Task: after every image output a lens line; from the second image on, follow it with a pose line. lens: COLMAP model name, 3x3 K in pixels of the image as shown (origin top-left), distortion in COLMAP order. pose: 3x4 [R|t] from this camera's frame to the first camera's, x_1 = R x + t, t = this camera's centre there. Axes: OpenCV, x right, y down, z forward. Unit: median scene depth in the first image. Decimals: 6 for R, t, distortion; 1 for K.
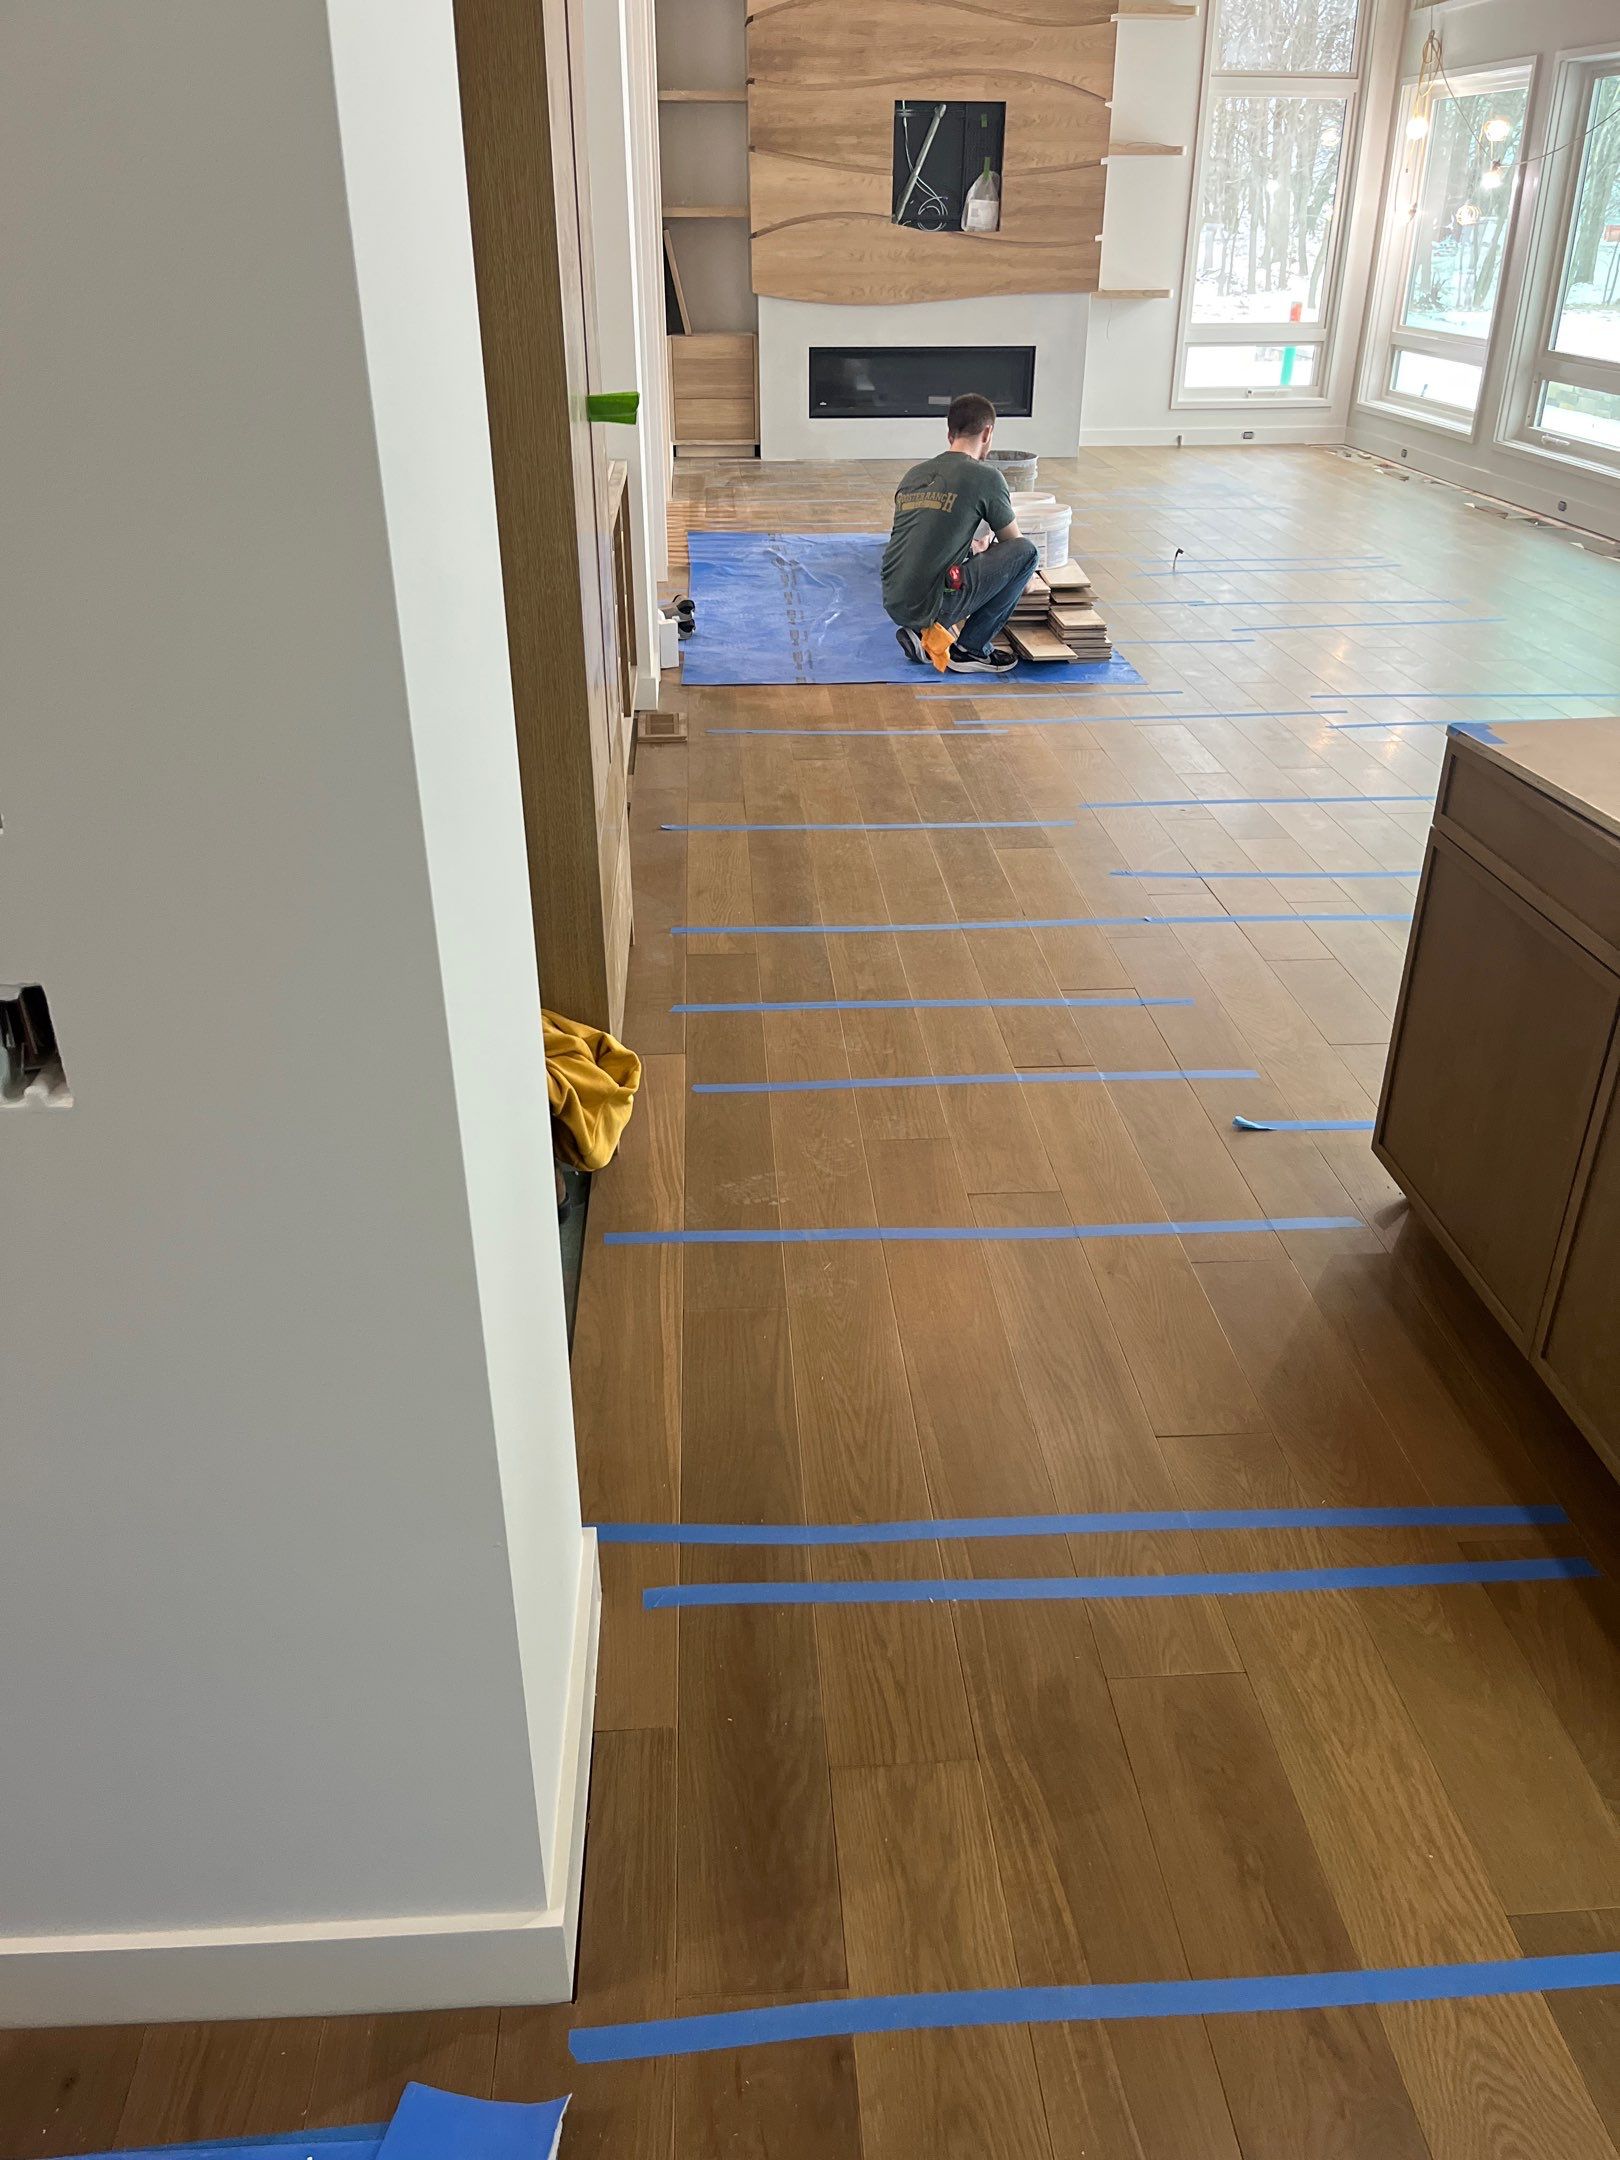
lens RADIAL K [[1608.6, 0, 810.0], [0, 1608.6, 1080.0], [0, 0, 1]] dist [0.098115, -0.140350]
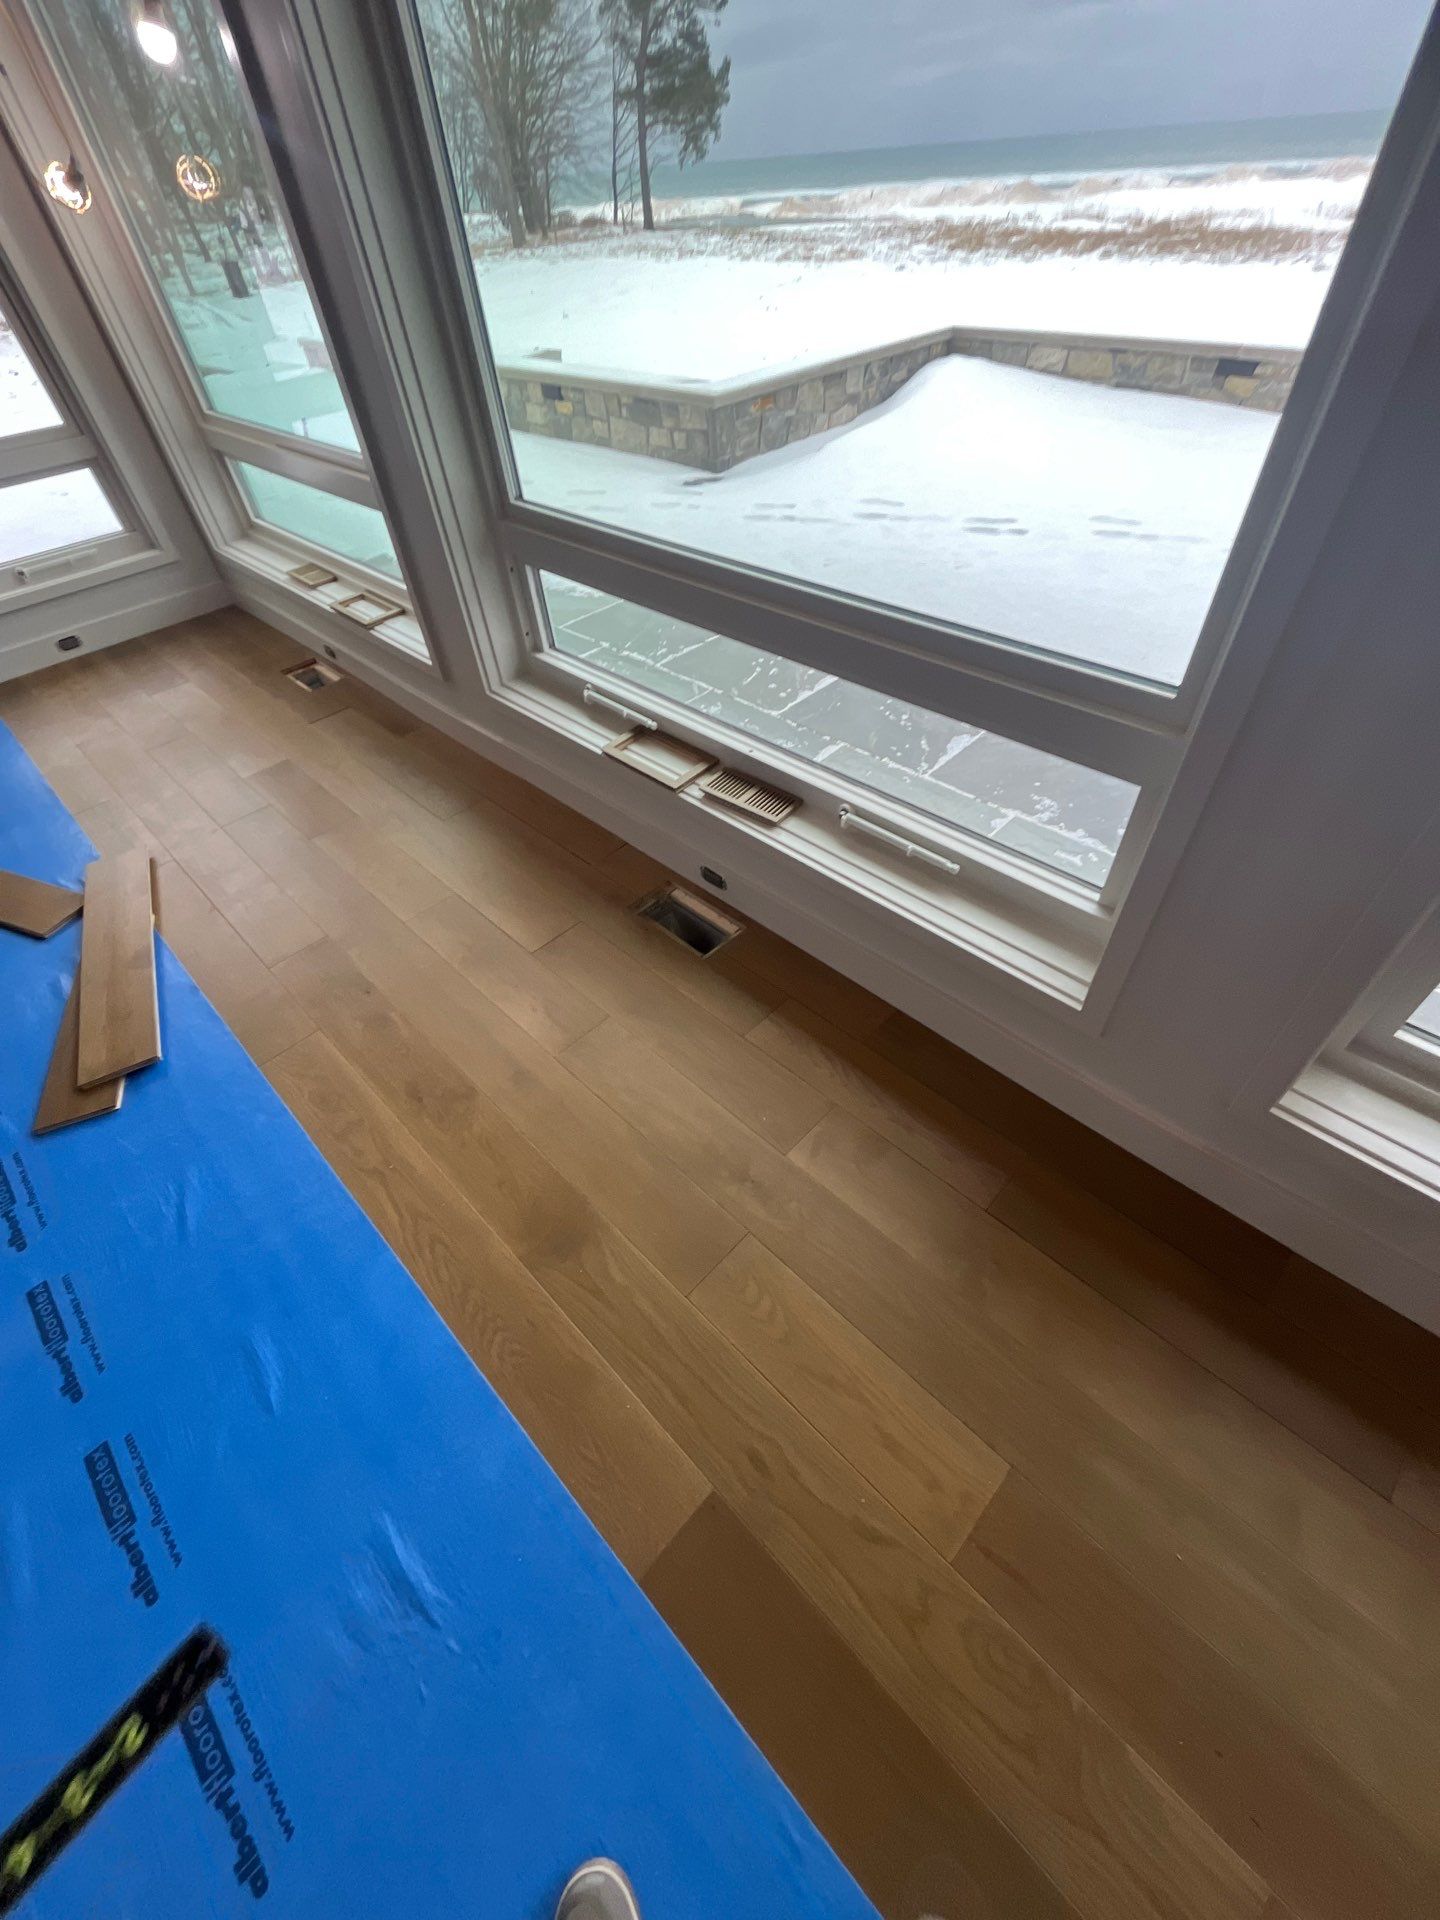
lens RADIAL K [[777.6, 0, 720.0], [0, 777.6, 960.0], [0, 0, 1]] dist [-0.004949, -0.000574]
pose [[0.741568, -0.511460, 0.434149, 0.292117], [0.364833, 0.850527, 0.378814, -0.349196], [-0.563004, -0.122524, 0.817322, 0.674860]]
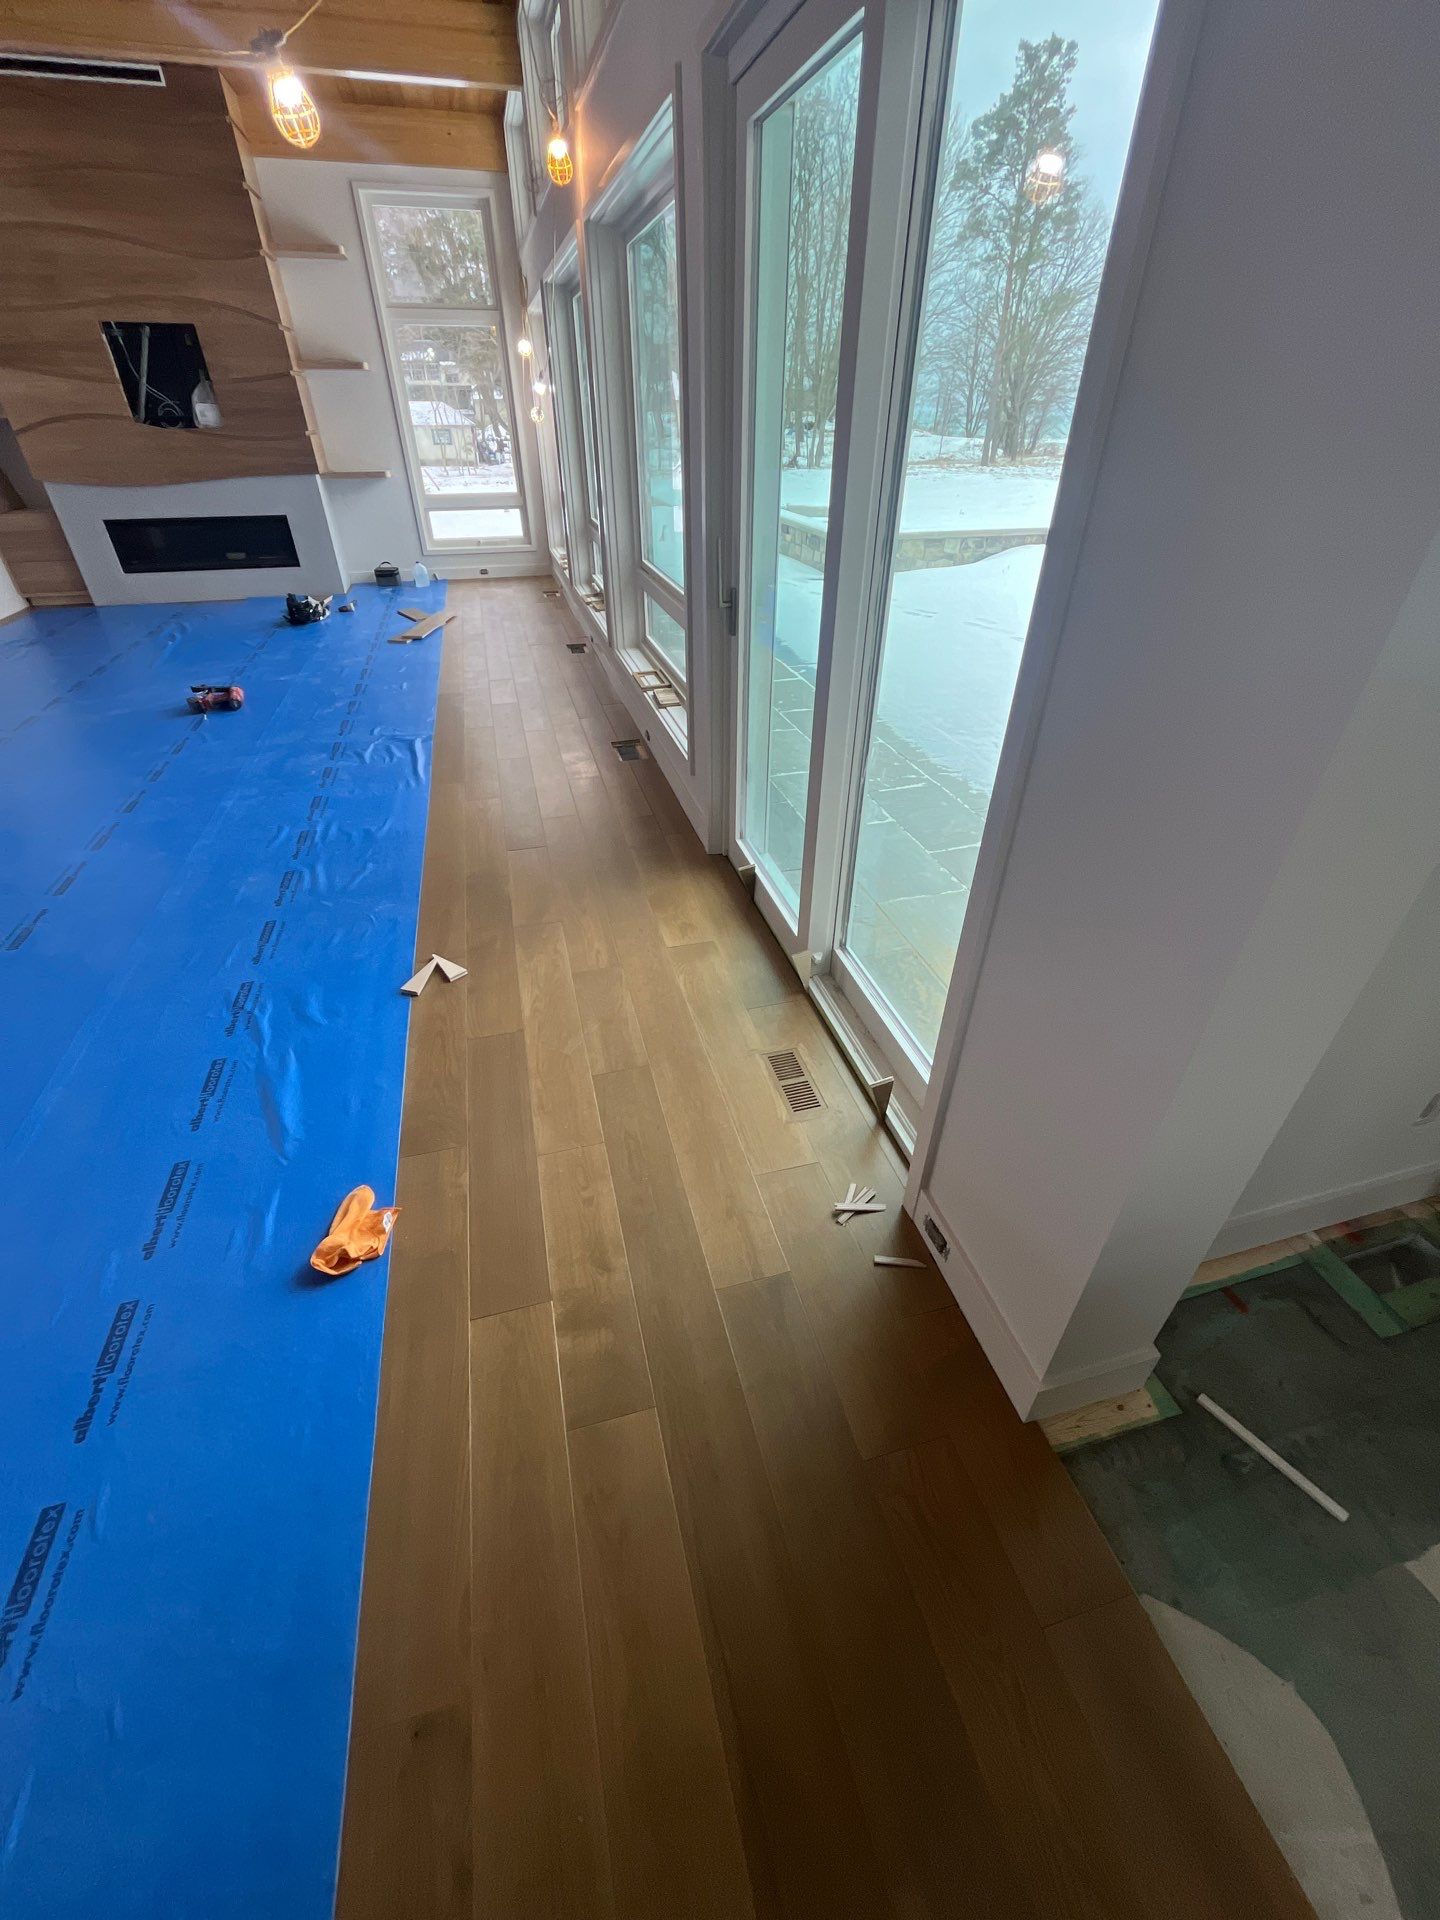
lens RADIAL K [[777.6, 0, 720.0], [0, 777.6, 960.0], [0, 0, 1]] dist [-0.004949, -0.000574]
pose [[0.978661, -0.117047, 0.168883, 0.354185], [0.094821, 0.986412, 0.134169, -0.131614], [-0.182293, -0.115292, 0.976462, 0.248141]]
